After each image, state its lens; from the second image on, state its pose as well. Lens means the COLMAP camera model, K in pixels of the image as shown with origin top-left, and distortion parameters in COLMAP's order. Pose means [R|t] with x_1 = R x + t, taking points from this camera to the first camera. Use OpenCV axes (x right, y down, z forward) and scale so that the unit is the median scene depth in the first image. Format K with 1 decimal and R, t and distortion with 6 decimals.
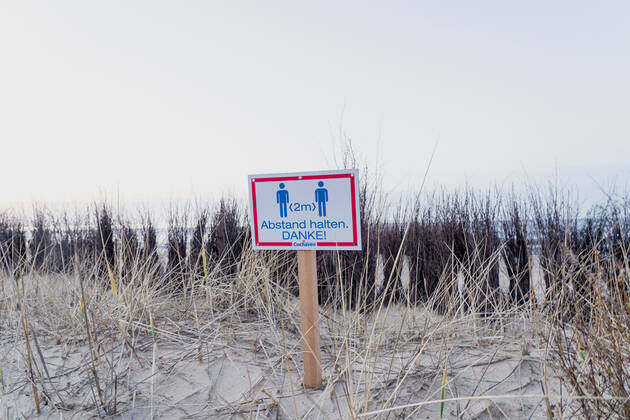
lens RADIAL K [[451.4, 0, 314.2], [0, 451.4, 217.9], [0, 0, 1]] dist [-0.009158, 0.006761]
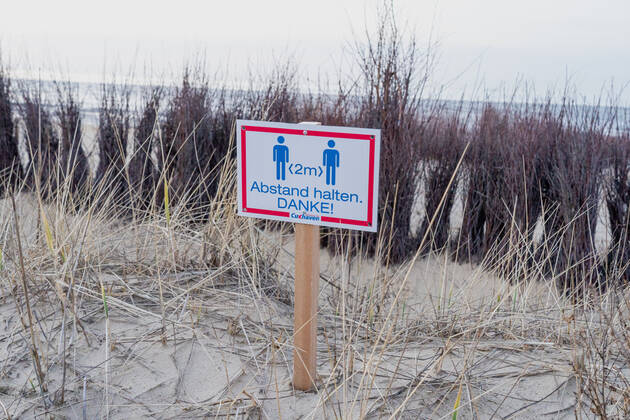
lens RADIAL K [[759.3, 0, 312.1], [0, 759.3, 213.8], [0, 0, 1]] dist [0.041426, 0.000000]
pose [[0.997440, 0.070522, -0.011834, 0.005676], [-0.067029, 0.979716, 0.188848, -0.194269], [0.024912, -0.187571, 0.981935, -0.286842]]
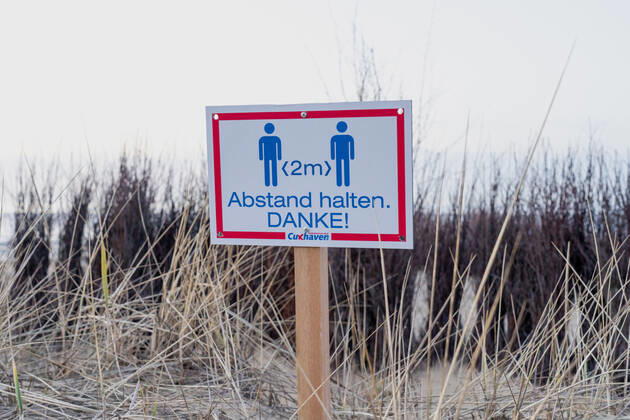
lens RADIAL K [[873.3, 0, 310.8], [0, 873.3, 228.1], [0, 0, 1]] dist [0.068660, 0.000000]
pose [[0.999262, 0.023364, 0.030487, -0.050522], [-0.024269, 0.999266, 0.029636, 0.016776], [-0.029772, -0.030354, 0.999096, -0.059263]]
